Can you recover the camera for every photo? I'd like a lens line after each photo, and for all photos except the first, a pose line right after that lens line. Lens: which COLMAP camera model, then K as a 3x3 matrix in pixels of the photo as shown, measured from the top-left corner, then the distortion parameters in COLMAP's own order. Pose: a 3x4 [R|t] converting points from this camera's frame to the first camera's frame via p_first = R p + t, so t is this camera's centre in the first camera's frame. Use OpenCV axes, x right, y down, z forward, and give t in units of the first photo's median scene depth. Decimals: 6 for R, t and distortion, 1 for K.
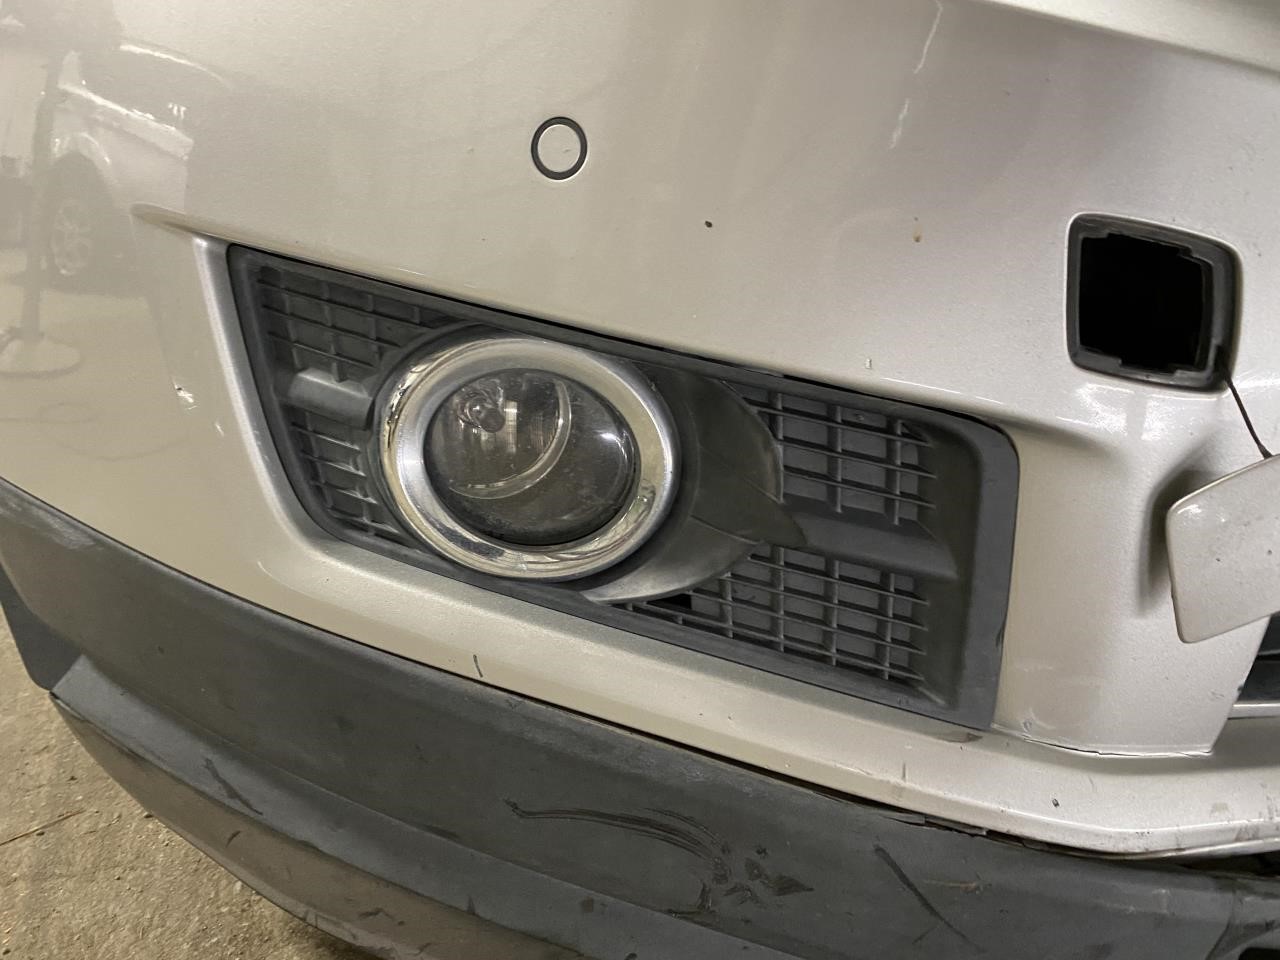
lens RADIAL K [[964.7, 0, 632.2], [0, 964.7, 472.2], [0, 0, 1]] dist [0.060147, -0.060784]
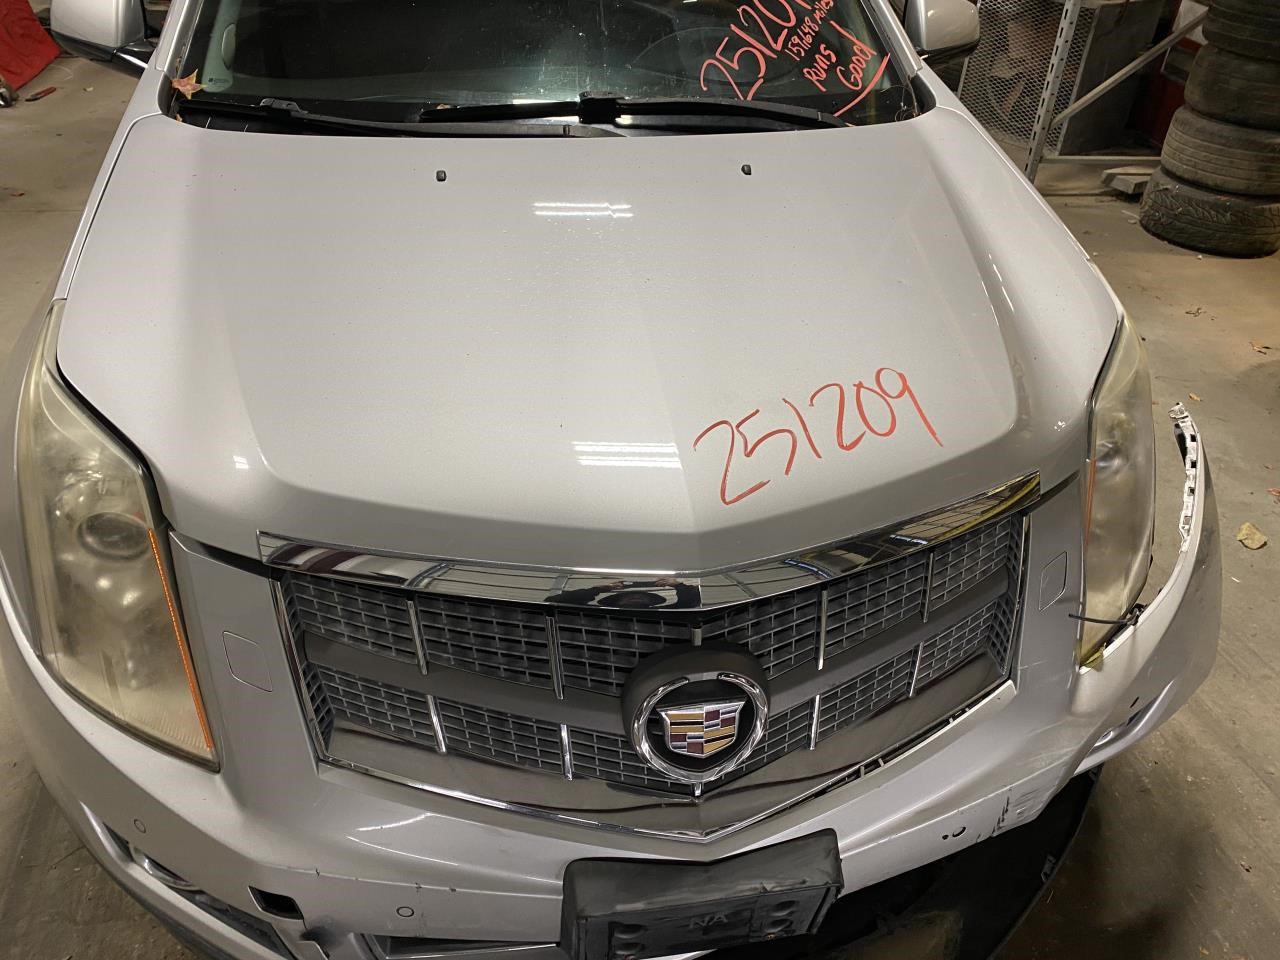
lens RADIAL K [[966.8, 0, 640.0], [0, 966.8, 480.0], [0, 0, 1]] dist [0.059494, -0.059860]
pose [[0.980271, 0.080730, -0.180418, 1.885999], [-0.029377, 0.962155, 0.270915, -2.151324], [0.195461, -0.260270, 0.945545, -1.419273]]
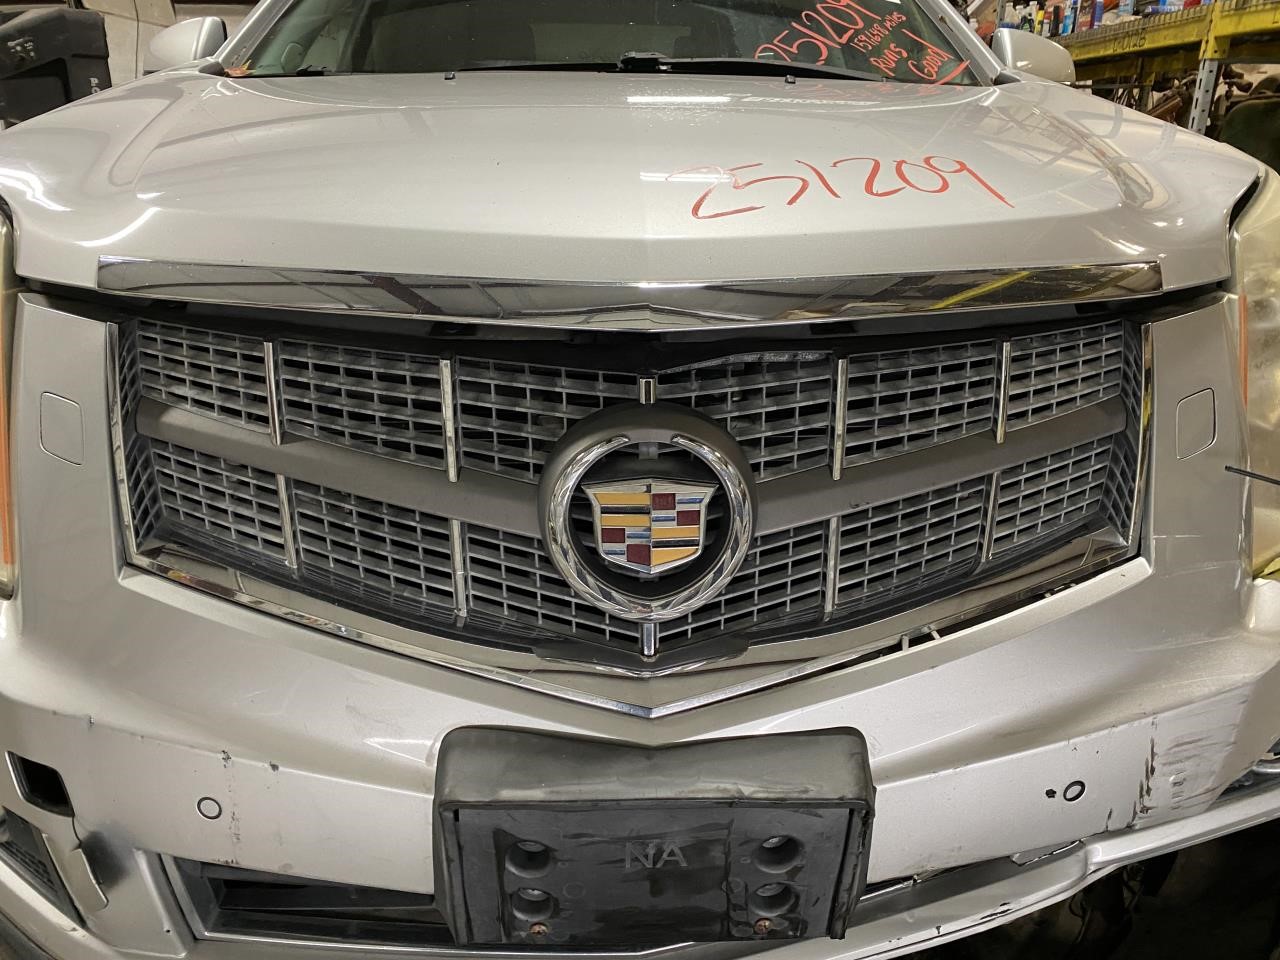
lens RADIAL K [[964.7, 0, 632.2], [0, 964.7, 472.2], [0, 0, 1]] dist [0.060147, -0.060784]
pose [[0.943981, 0.051930, -0.325890, 2.184136], [-0.051609, 0.998621, 0.009635, -0.850497], [0.325940, 0.007723, 0.945359, -0.723881]]
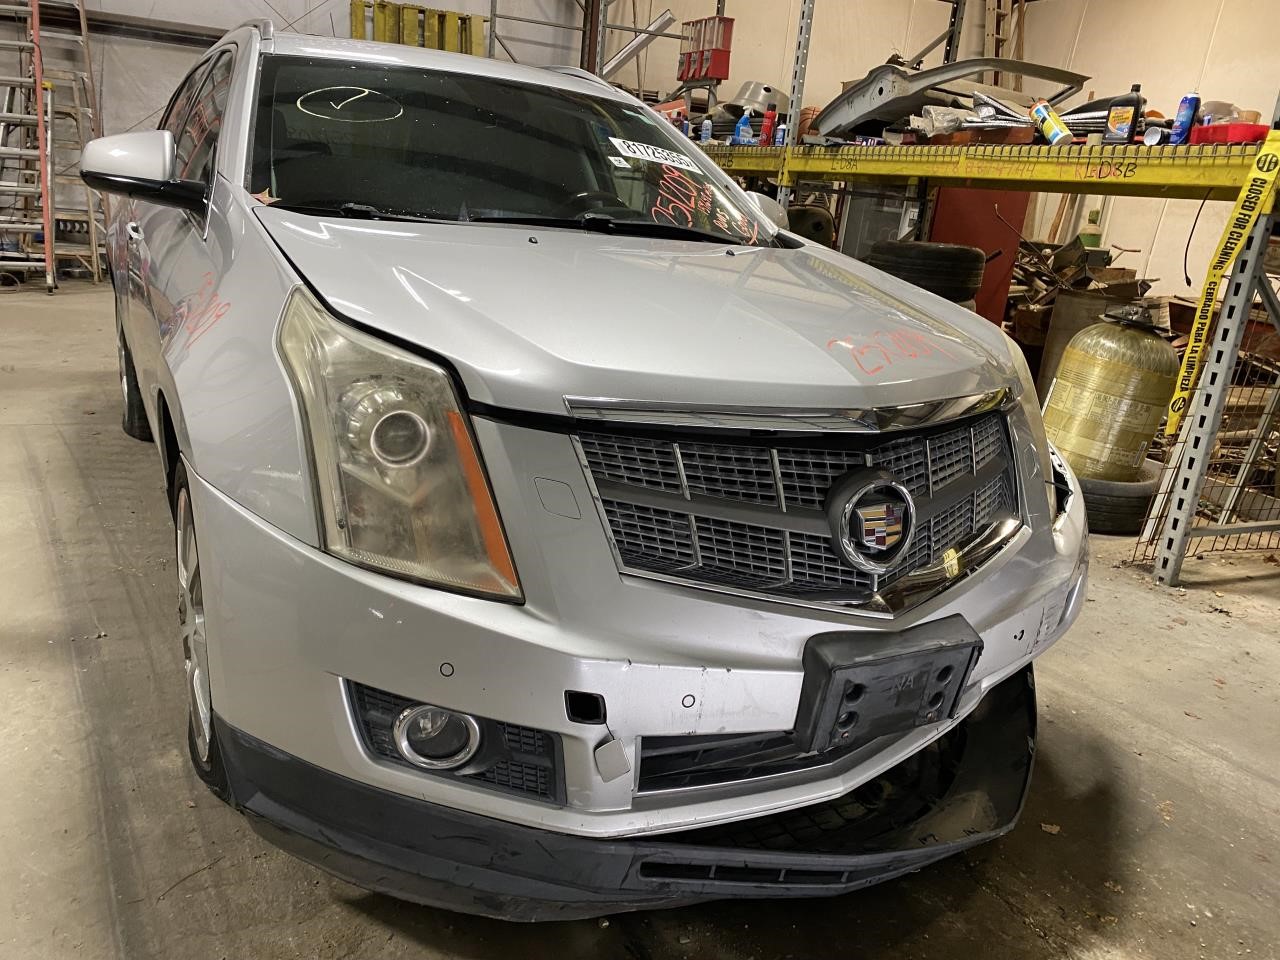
lens RADIAL K [[964.7, 0, 632.2], [0, 964.7, 472.2], [0, 0, 1]] dist [0.060147, -0.060784]
pose [[0.991702, -0.017312, 0.127389, 0.159549], [0.021954, 0.999142, -0.035127, -0.831019], [-0.126671, 0.037632, 0.991231, -2.624946]]
